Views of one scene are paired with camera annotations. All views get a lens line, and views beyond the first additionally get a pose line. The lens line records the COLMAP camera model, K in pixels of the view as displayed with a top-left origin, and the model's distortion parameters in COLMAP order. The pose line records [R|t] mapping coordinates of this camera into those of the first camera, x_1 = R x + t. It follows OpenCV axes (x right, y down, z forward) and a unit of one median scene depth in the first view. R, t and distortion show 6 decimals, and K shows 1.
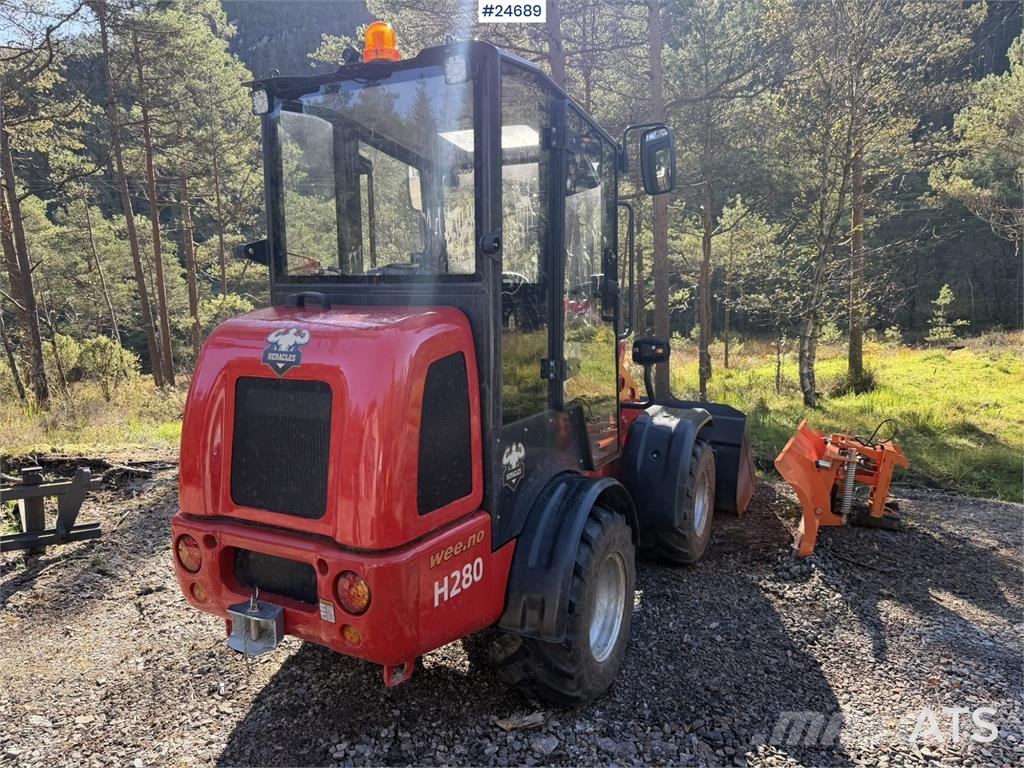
lens RADIAL K [[722.6, 0, 511.4], [0, 722.6, 386.9], [0, 0, 1]] dist [0.022550, -0.030447]
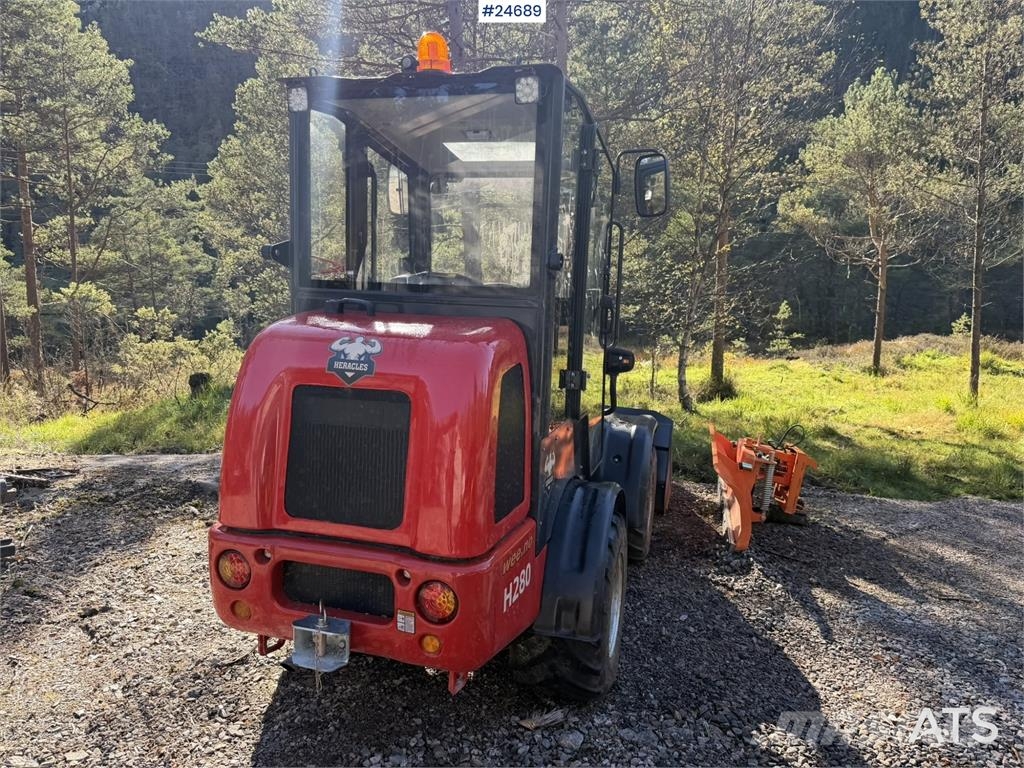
lens RADIAL K [[722.6, 0, 514.9], [0, 722.6, 386.4], [0, 0, 1]] dist [0.022550, -0.030447]
pose [[0.979247, 0.013609, 0.202215, -0.227395], [-0.013137, 0.999907, -0.003678, -0.009607], [-0.202246, 0.000945, 0.979334, -0.005376]]
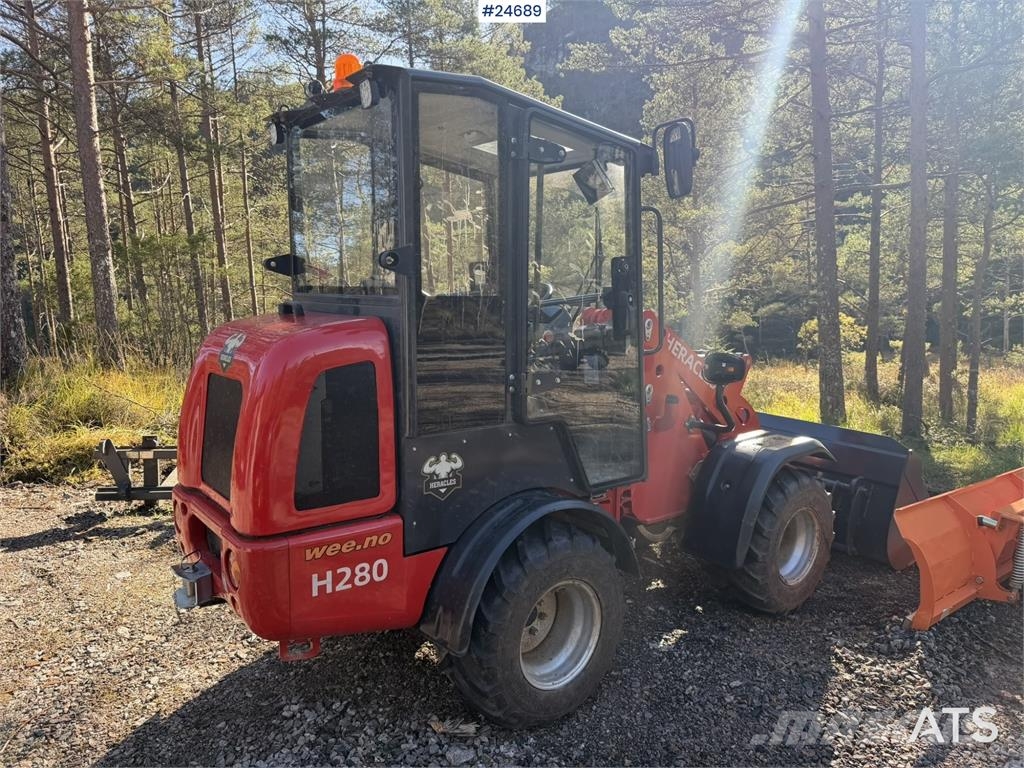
lens RADIAL K [[722.6, 0, 516.4], [0, 722.6, 390.2], [0, 0, 1]] dist [0.022550, -0.030447]
pose [[0.913345, 0.068839, -0.401326, 0.440063], [-0.066102, 0.997599, 0.020680, -0.034312], [0.401786, 0.007641, 0.915702, 0.097785]]
